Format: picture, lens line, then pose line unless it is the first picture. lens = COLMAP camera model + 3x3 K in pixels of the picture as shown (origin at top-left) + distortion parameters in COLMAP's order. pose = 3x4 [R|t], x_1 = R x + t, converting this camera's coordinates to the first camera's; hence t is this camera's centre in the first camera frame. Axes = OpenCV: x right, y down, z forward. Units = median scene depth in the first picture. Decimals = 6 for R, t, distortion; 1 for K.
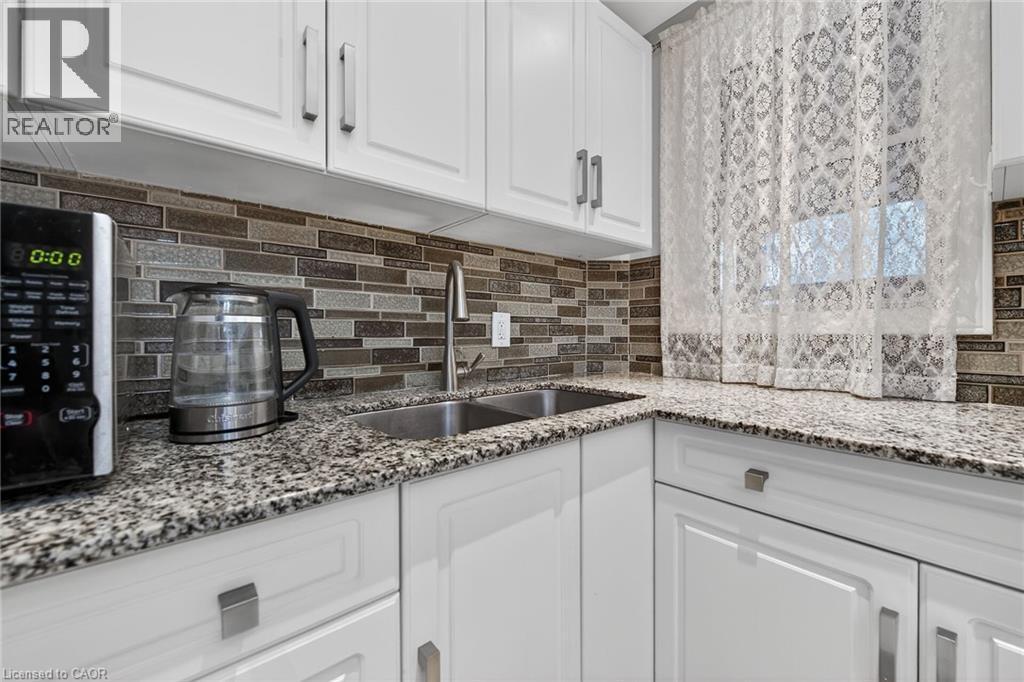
lens RADIAL K [[403.4, 0, 512.0], [0, 403.4, 341.0], [0, 0, 1]] dist [0.001744, -0.000053]
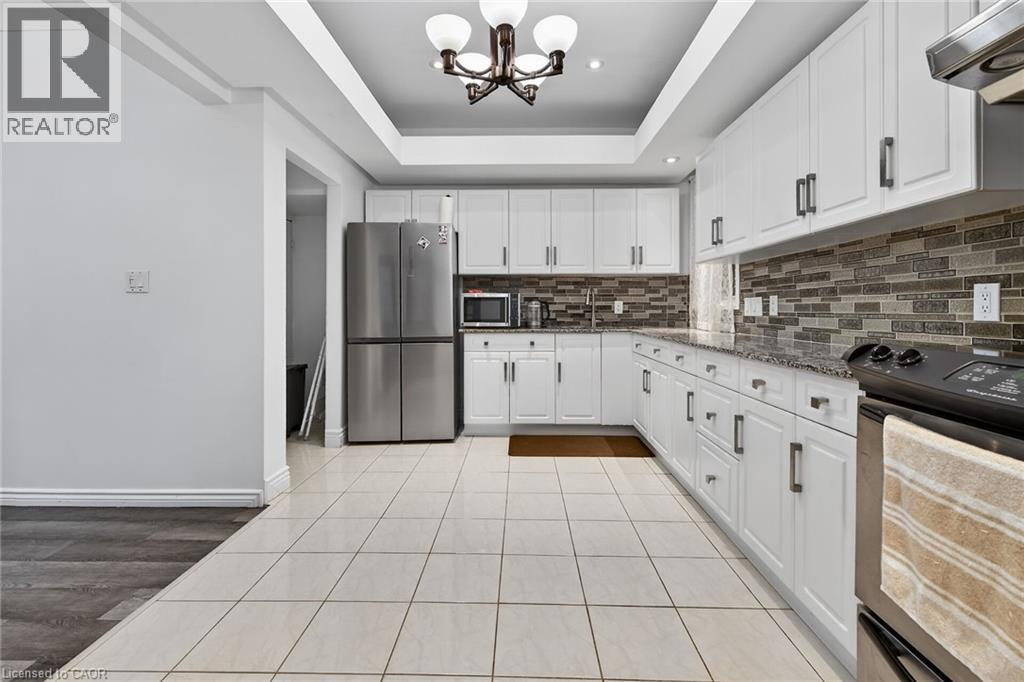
lens RADIAL K [[403.4, 0, 512.0], [0, 403.4, 341.0], [0, 0, 1]] dist [0.001744, -0.000053]
pose [[0.750702, 0.056474, -0.658222, 1.331047], [-0.014268, 0.997493, 0.069310, 0.021147], [0.660487, -0.042640, 0.749626, -1.633172]]
